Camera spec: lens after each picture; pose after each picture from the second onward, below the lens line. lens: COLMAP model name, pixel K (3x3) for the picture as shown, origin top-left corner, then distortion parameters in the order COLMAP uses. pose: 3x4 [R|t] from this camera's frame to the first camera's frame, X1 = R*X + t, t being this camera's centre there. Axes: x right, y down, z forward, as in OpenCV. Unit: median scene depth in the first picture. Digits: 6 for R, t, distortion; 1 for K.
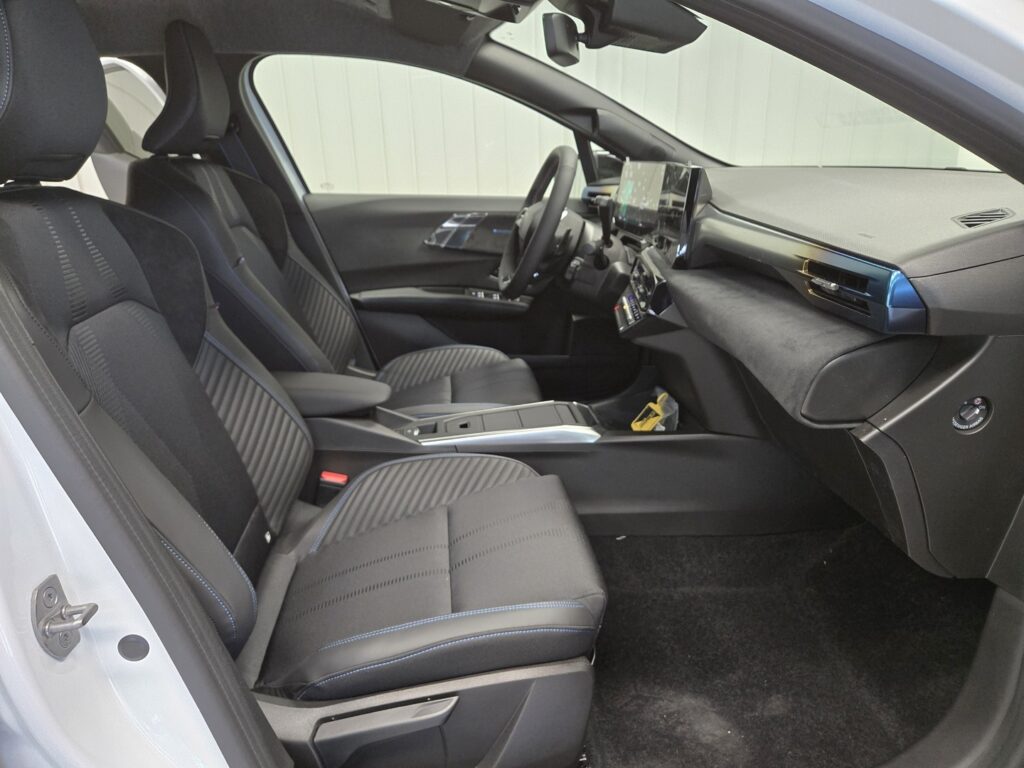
lens RADIAL K [[663.2, 0, 512.0], [0, 663.2, 384.0], [0, 0, 1]] dist [0.003741, 0.000932]
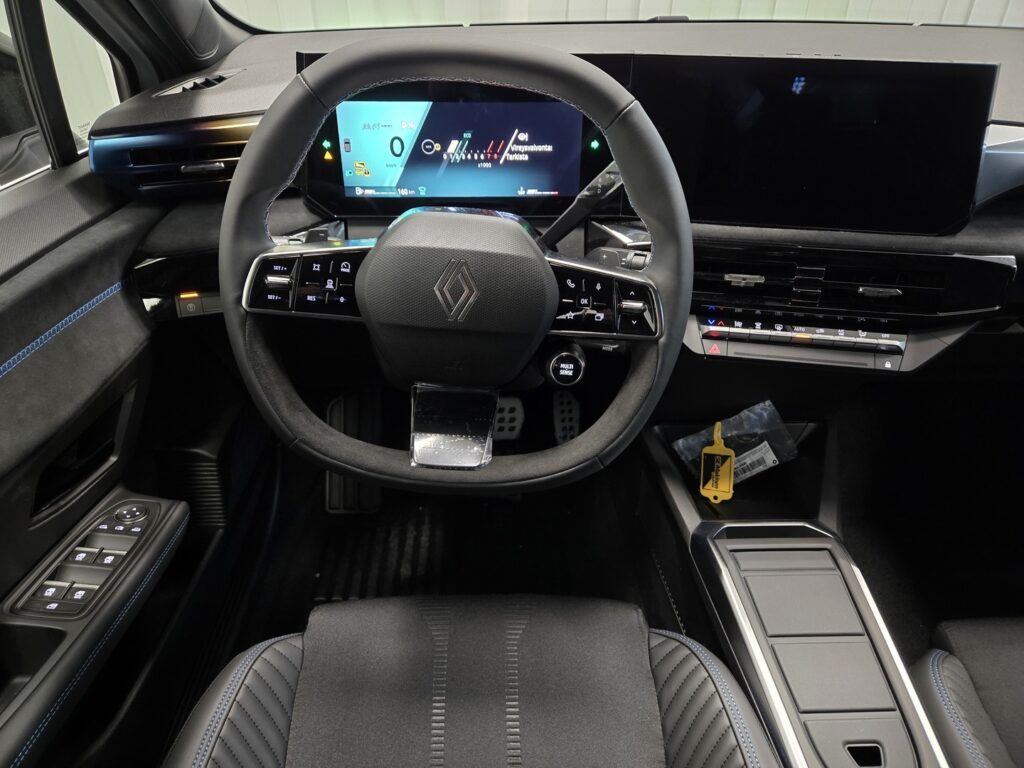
lens RADIAL K [[666.9, 0, 529.0], [0, 666.9, 379.9], [0, 0, 1]] dist [0.078936, -0.088086]
pose [[0.088469, -0.527887, 0.844695, -0.319937], [0.321980, 0.817649, 0.477262, -0.396606], [-0.942604, 0.229752, 0.242306, 1.003173]]
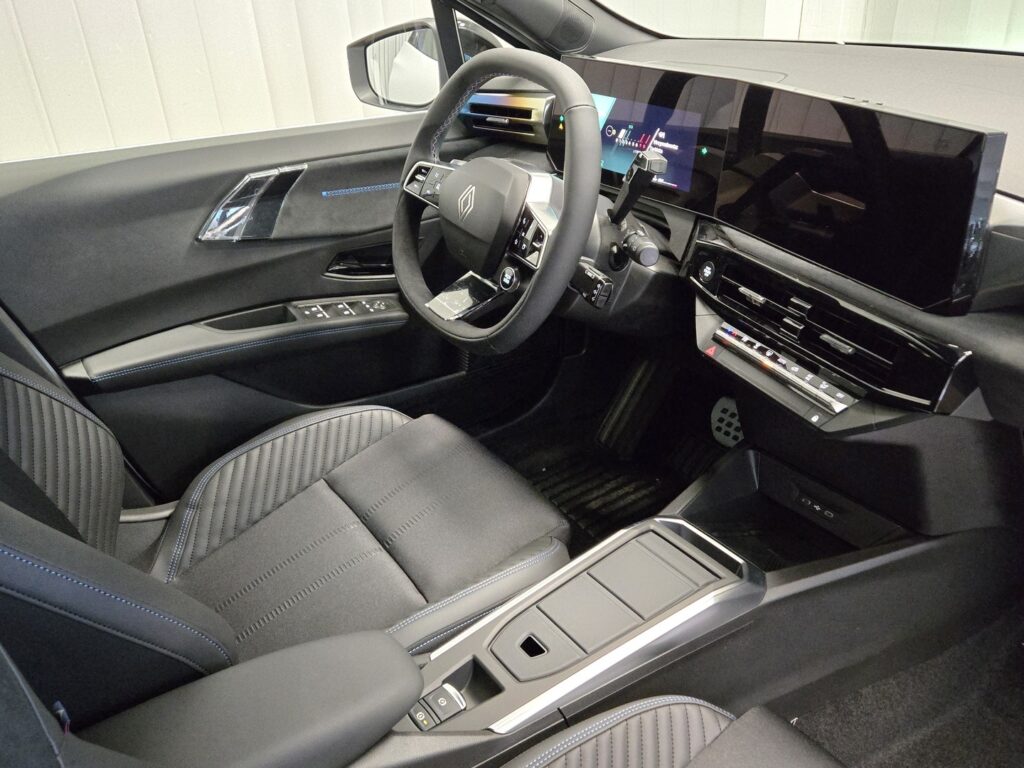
lens RADIAL K [[840.4, 0, 512.0], [0, 840.4, 384.0], [0, 0, 1]] dist [0.058833, 0.002356]
pose [[0.874908, -0.244175, 0.418229, -0.300178], [0.178184, 0.965315, 0.190833, -0.254435], [-0.450319, -0.092439, 0.888070, 0.421243]]
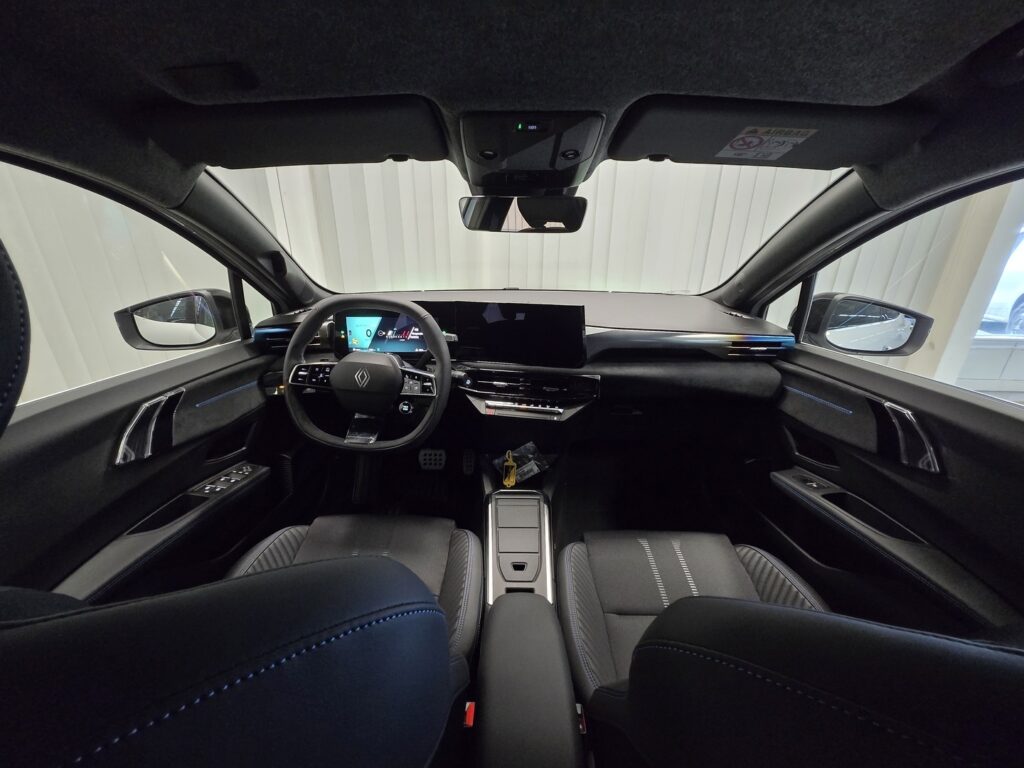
lens RADIAL K [[381.3, 0, 505.6], [0, 381.3, 397.1], [0, 0, 1]] dist [-0.000779, -0.000030]
pose [[0.131232, -0.342030, 0.930480, -0.520111], [0.320308, 0.902884, 0.286711, -0.344050], [-0.938180, 0.260415, 0.228042, 0.782270]]
